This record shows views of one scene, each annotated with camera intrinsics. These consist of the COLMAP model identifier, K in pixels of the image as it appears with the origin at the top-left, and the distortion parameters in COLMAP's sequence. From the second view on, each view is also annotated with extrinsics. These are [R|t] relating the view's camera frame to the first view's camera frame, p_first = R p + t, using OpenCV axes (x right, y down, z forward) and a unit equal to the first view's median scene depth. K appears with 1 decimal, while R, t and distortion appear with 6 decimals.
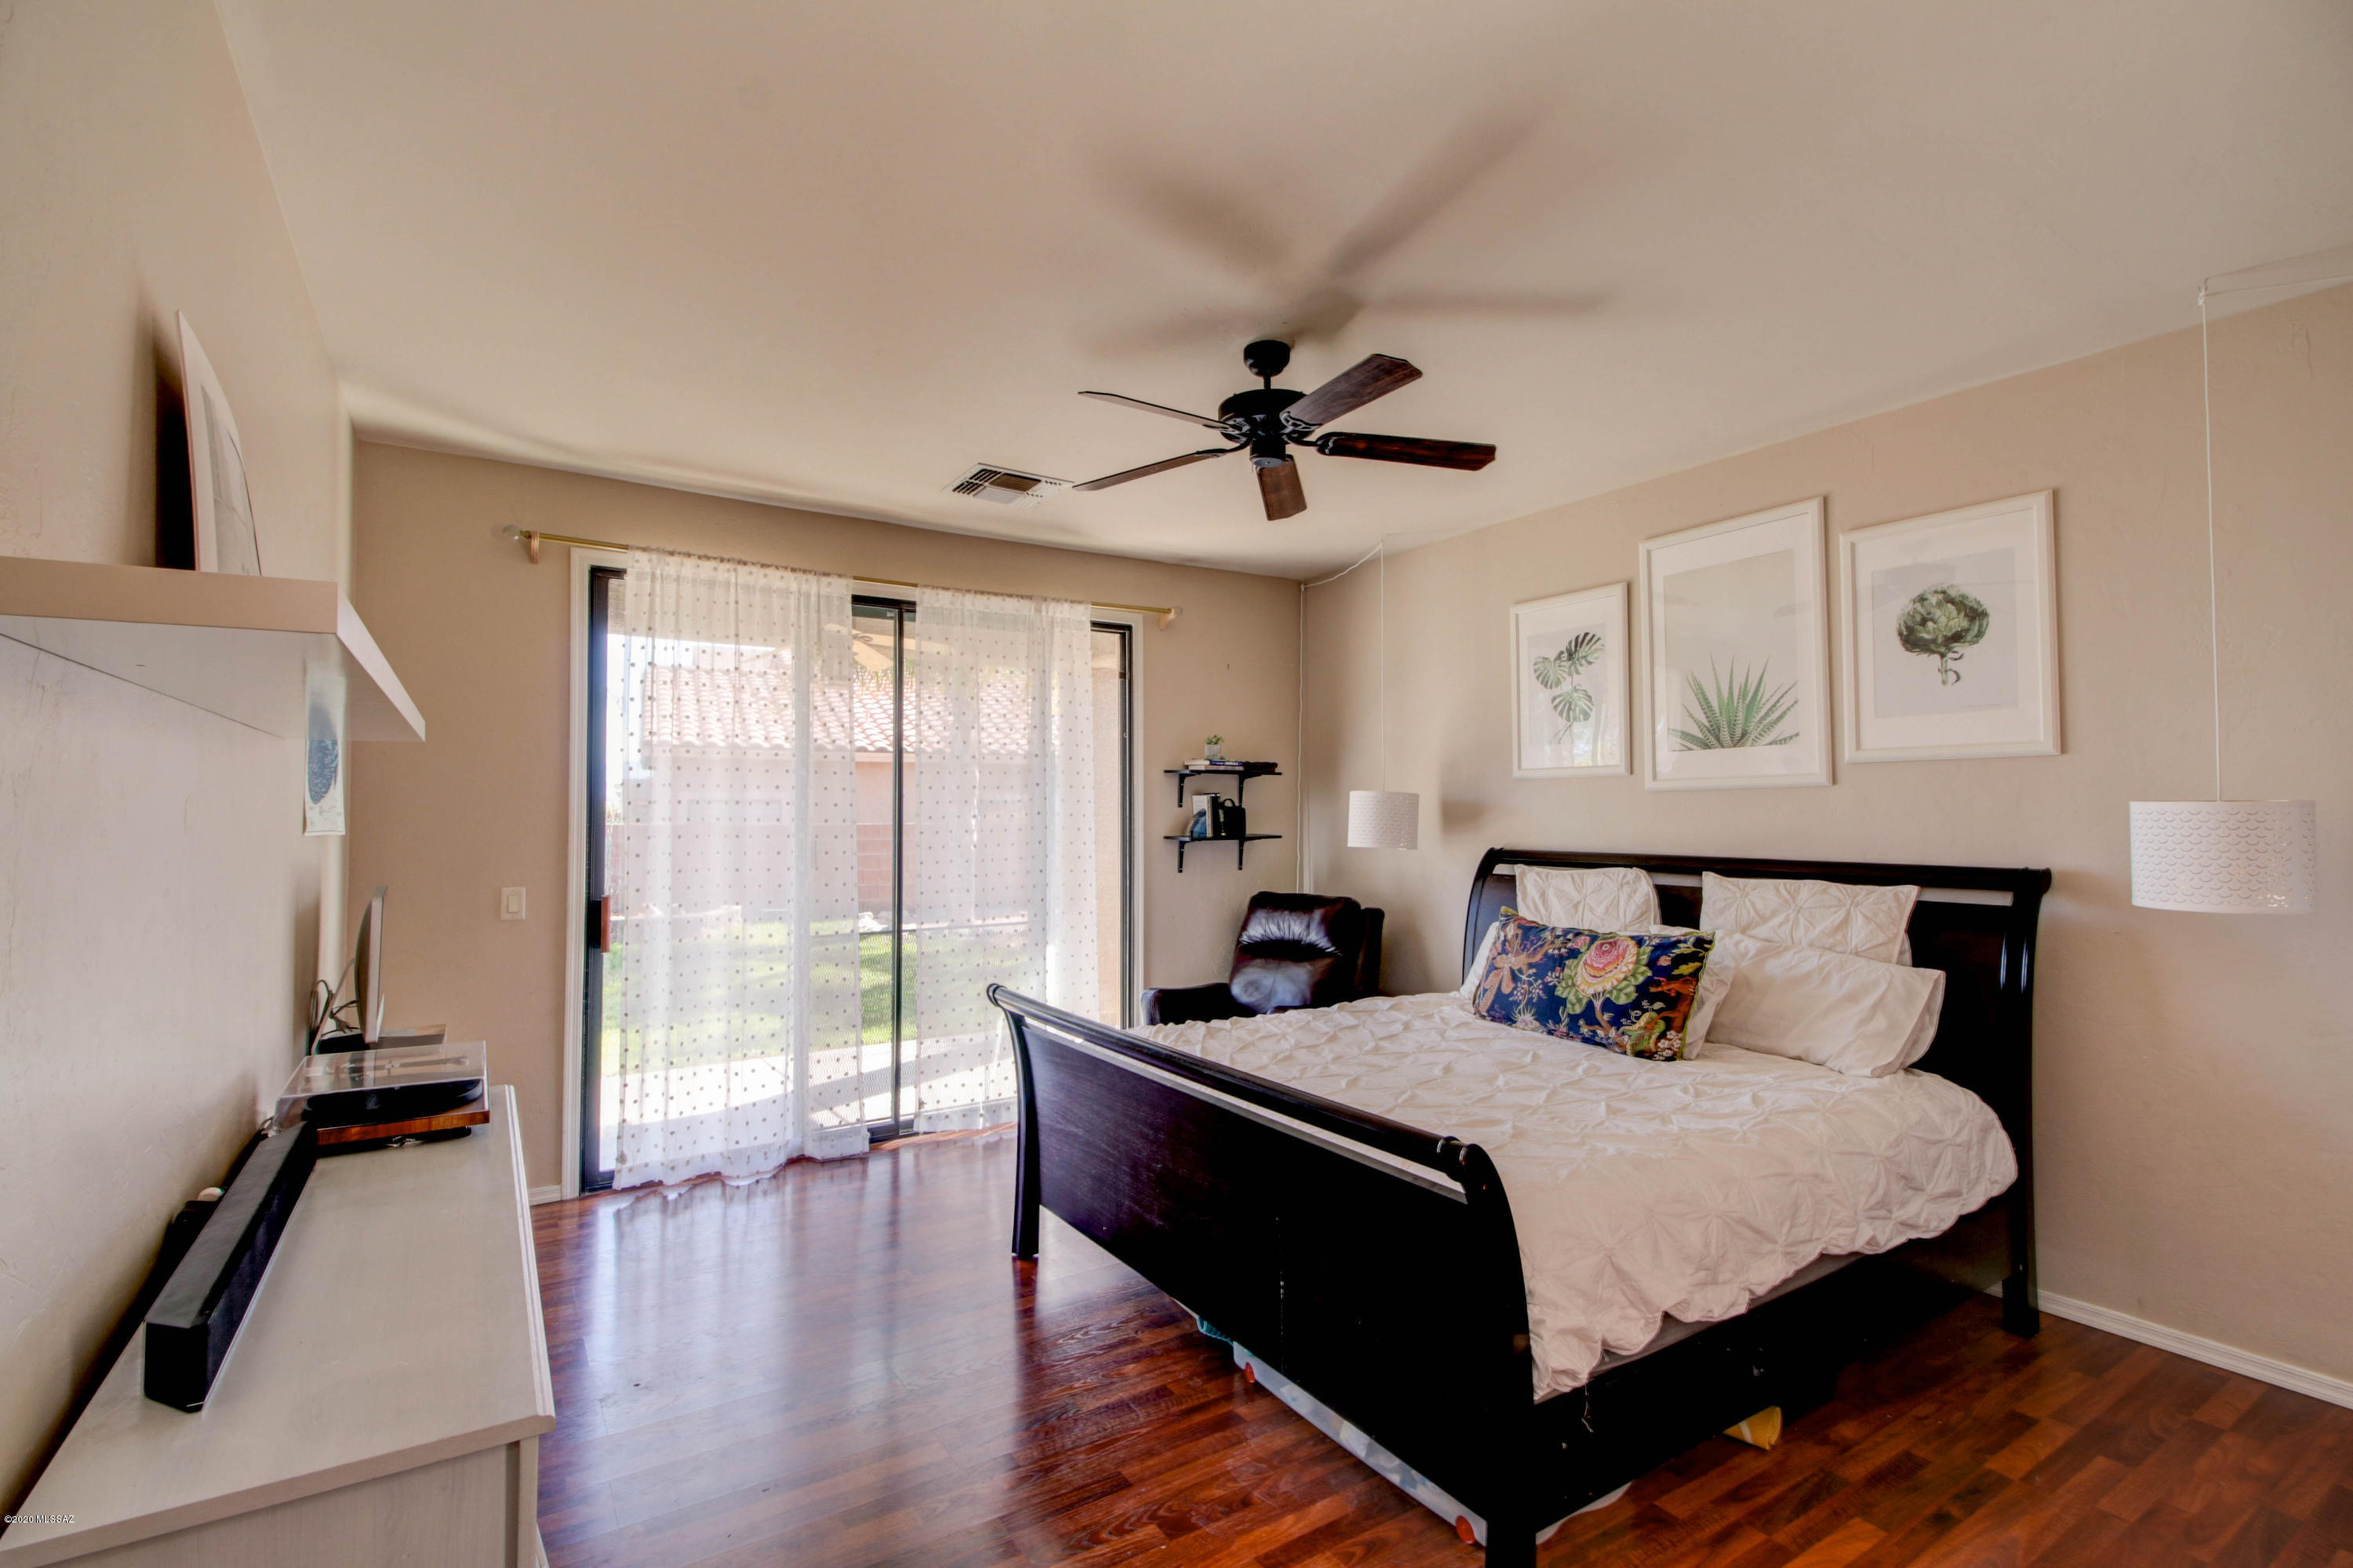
lens RADIAL K [[1073.2, 0, 1165.7], [0, 1073.2, 785.4], [0, 0, 1]] dist [0.002902, 0.000121]
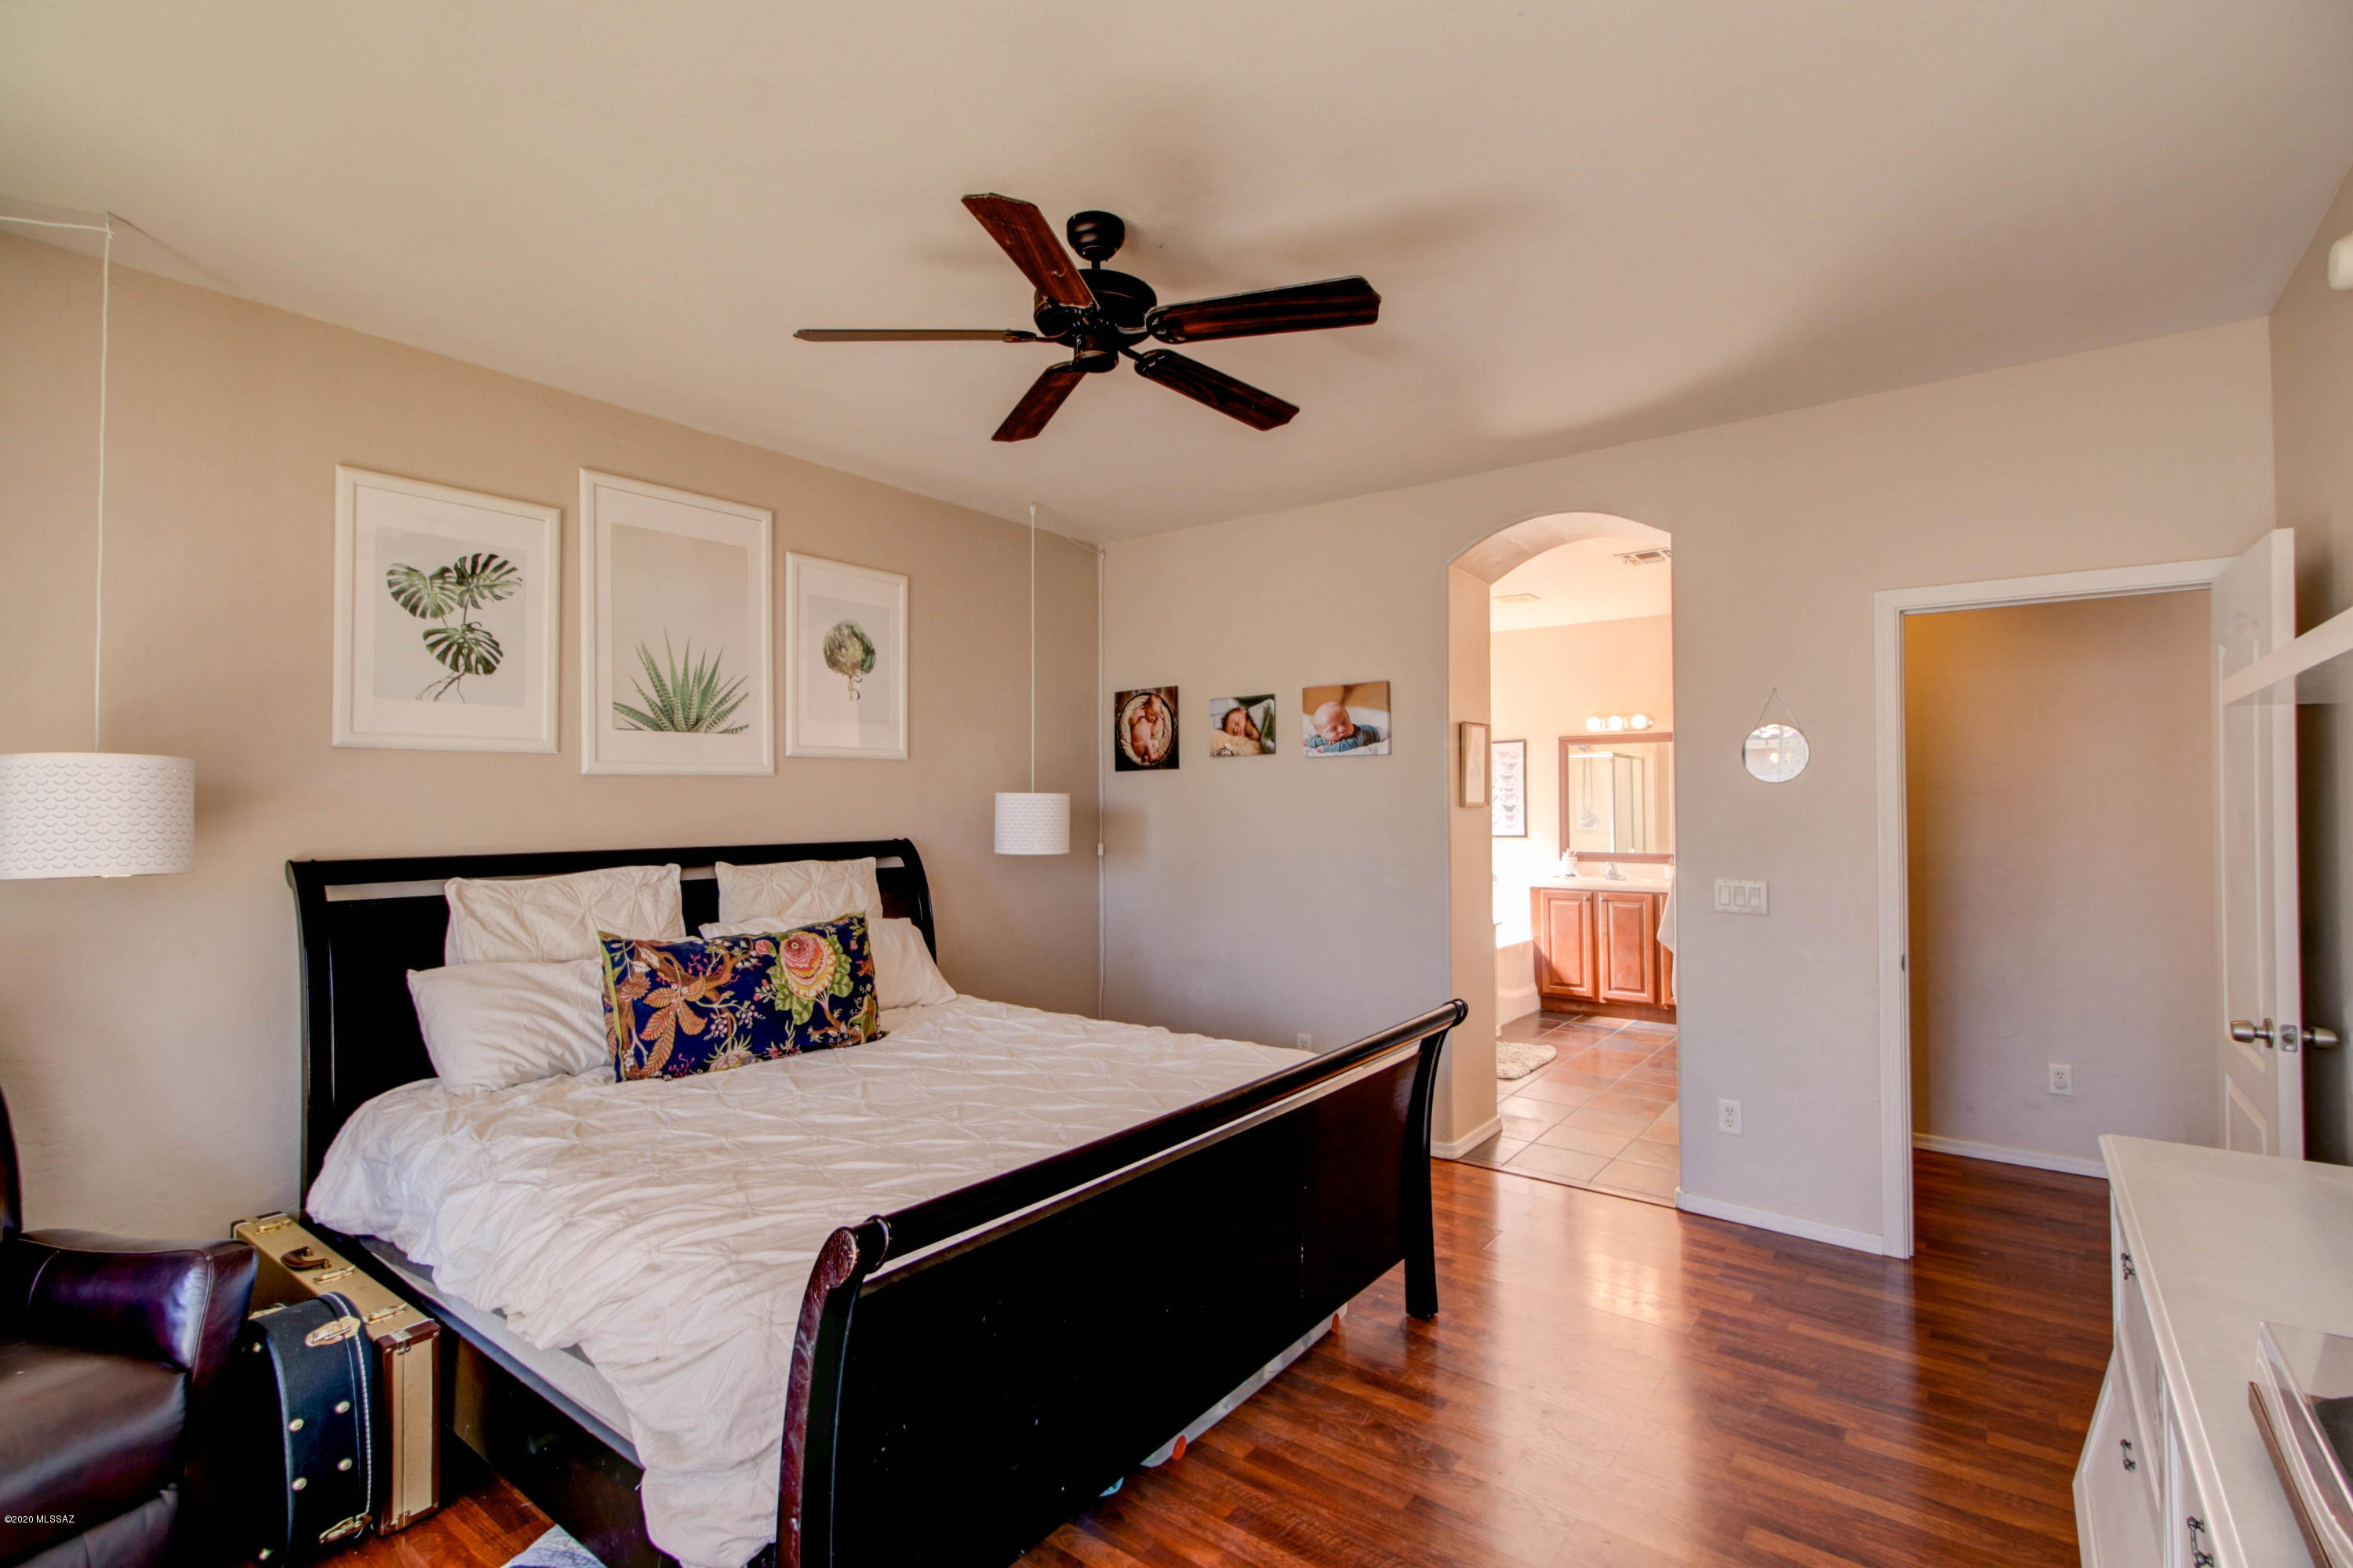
lens RADIAL K [[1073.2, 0, 1162.1], [0, 1073.2, 789.5], [0, 0, 1]] dist [0.002902, 0.000121]
pose [[-0.351018, 0.009475, 0.936321, -0.549339], [-0.021425, 0.999606, -0.018147, 0.025776], [-0.936124, -0.026430, -0.350676, 1.002968]]
